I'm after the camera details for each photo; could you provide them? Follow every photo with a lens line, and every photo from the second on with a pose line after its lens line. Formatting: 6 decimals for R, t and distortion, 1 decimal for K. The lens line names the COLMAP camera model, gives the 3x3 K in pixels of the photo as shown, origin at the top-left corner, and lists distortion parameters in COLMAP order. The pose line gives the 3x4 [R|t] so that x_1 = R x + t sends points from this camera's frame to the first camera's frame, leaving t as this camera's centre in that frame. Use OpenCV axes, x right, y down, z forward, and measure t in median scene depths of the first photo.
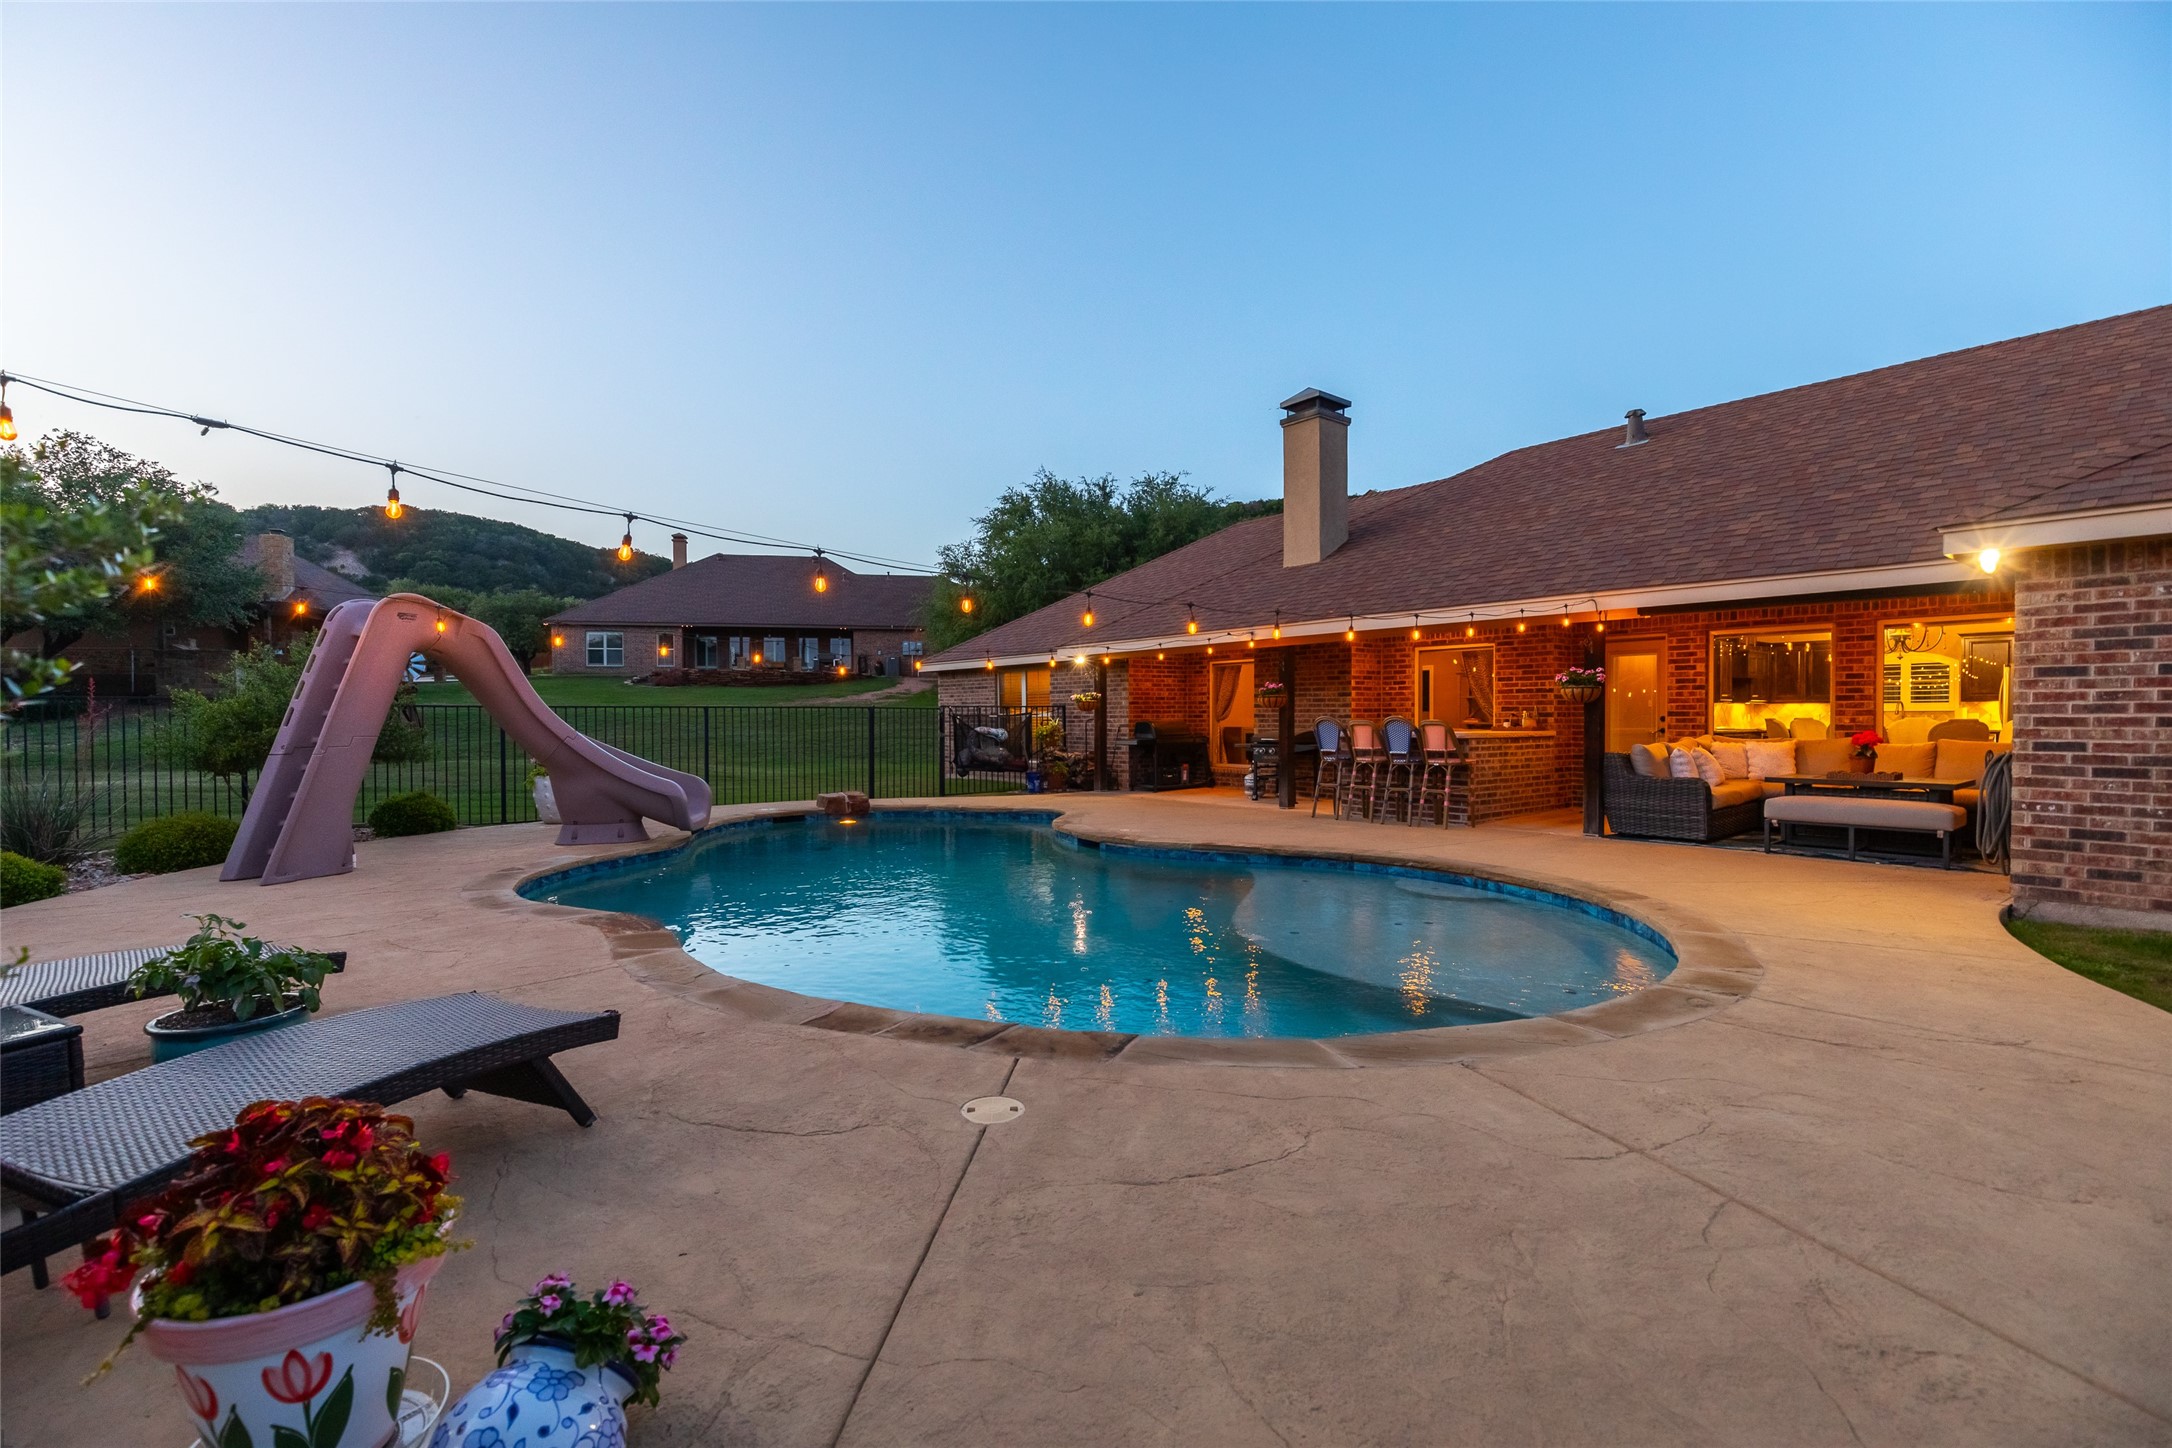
lens RADIAL K [[980.3, 0, 1086.0], [0, 980.3, 724.0], [0, 0, 1]] dist [0.000837, -0.000034]
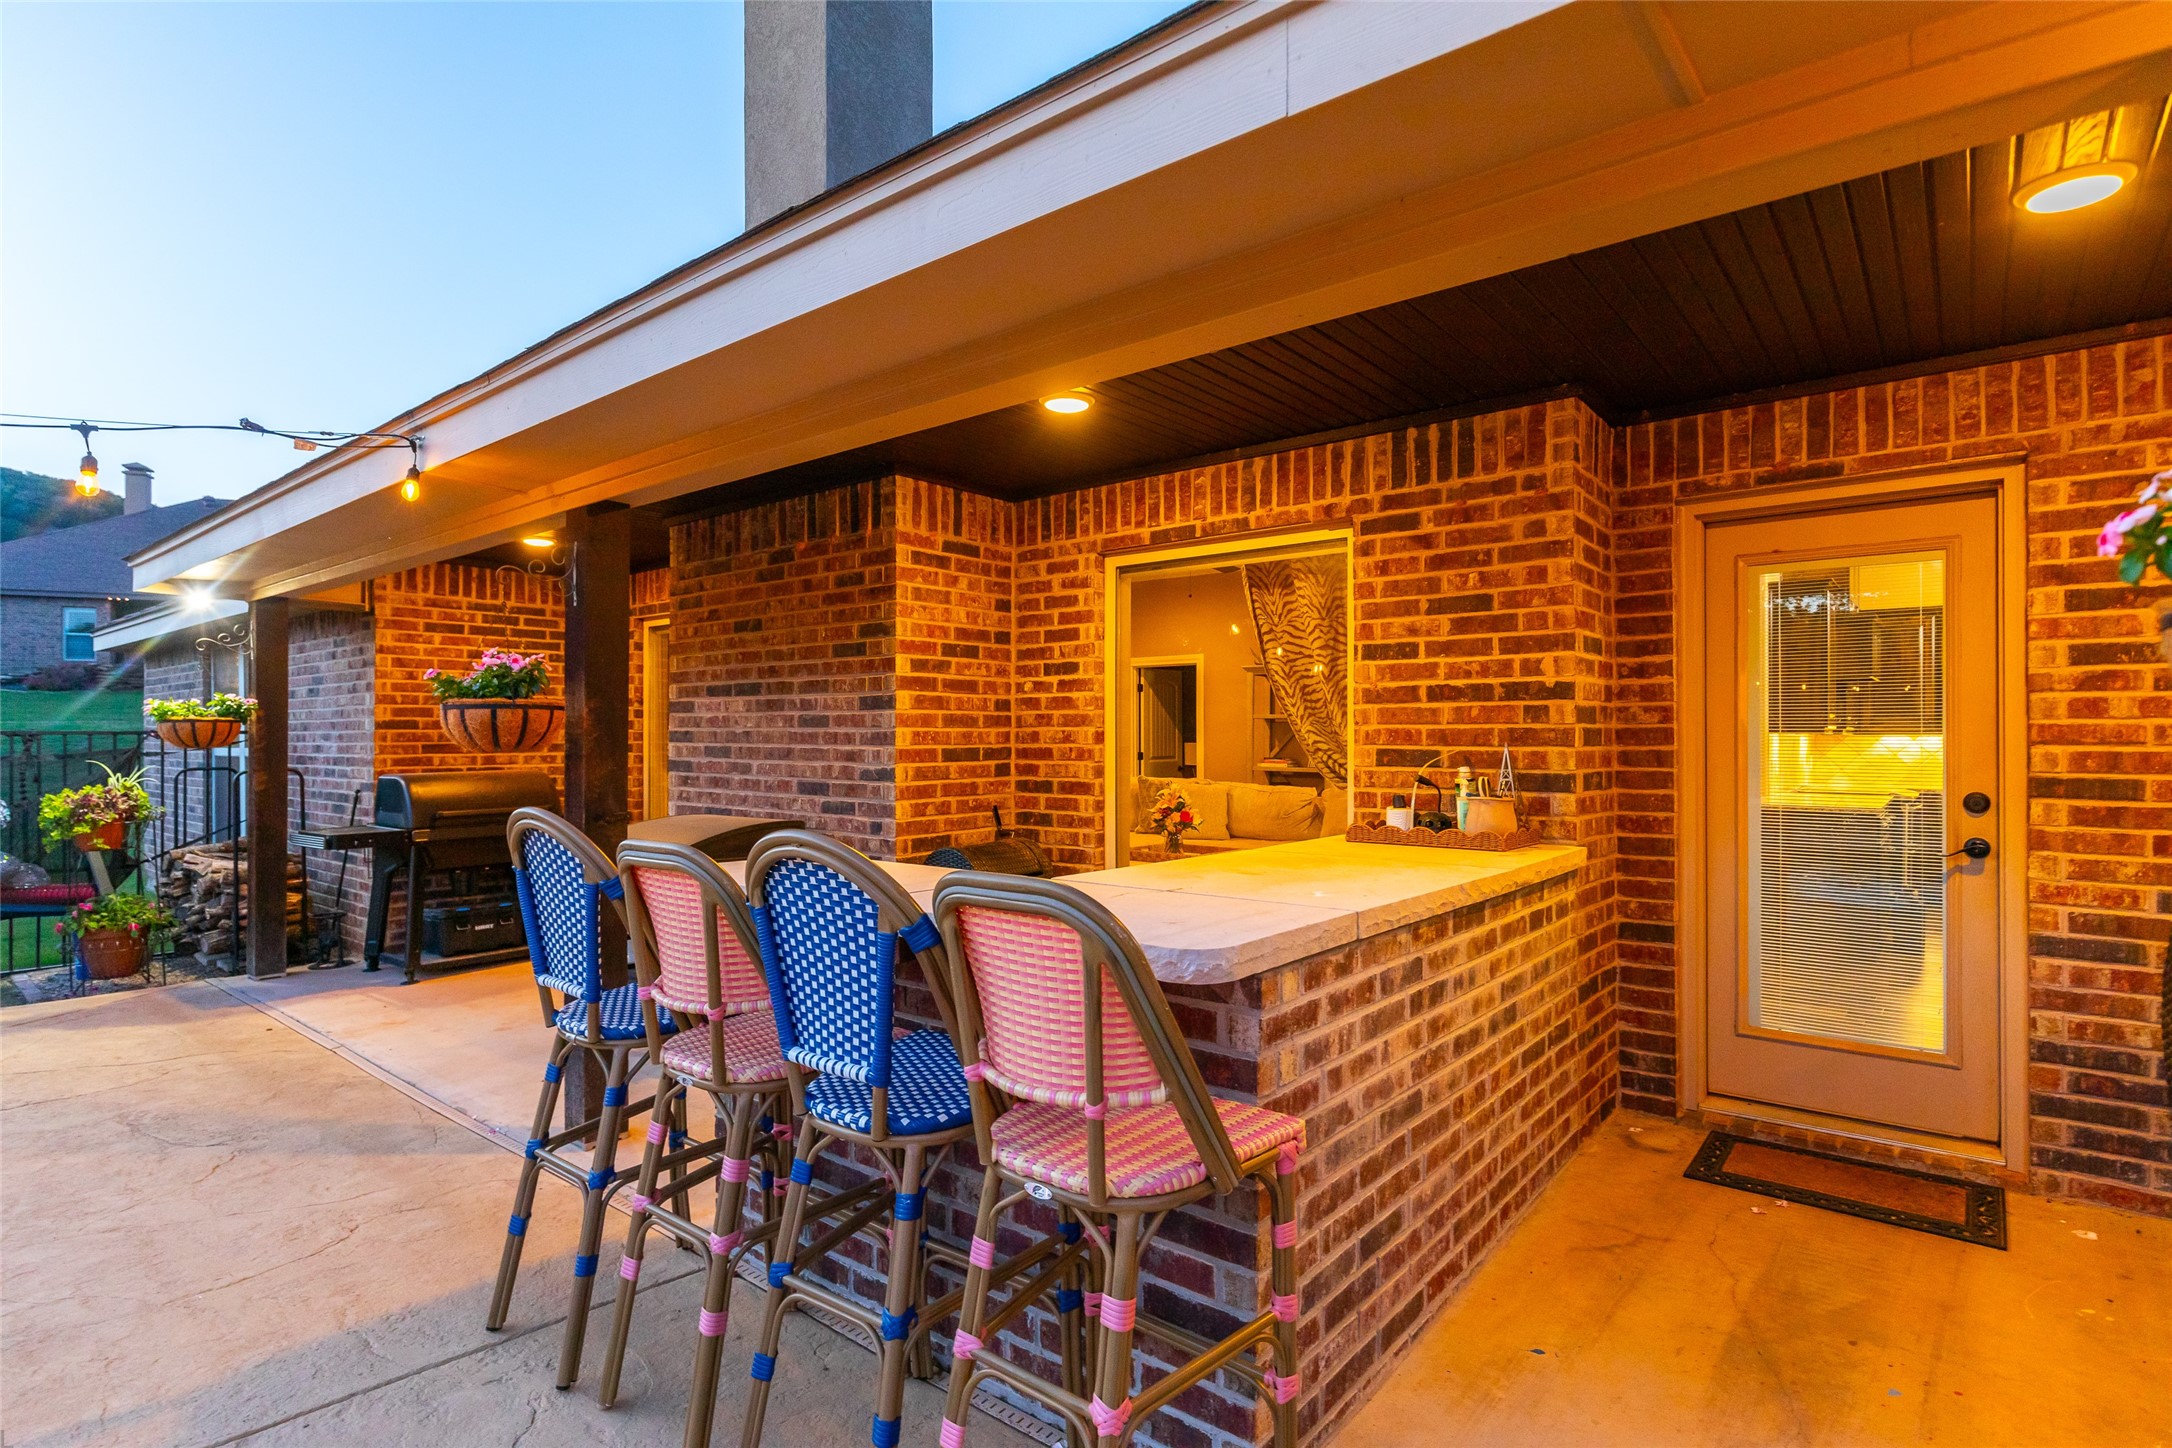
lens RADIAL K [[1073.3, 0, 1086.0], [0, 1073.3, 724.0], [0, 0, 1]] dist [-0.000325, -0.000018]
pose [[0.979945, 0.005107, 0.199204, 0.266121], [-0.001333, 0.999817, -0.019074, -0.017913], [-0.199265, 0.018426, 0.979772, 0.677931]]
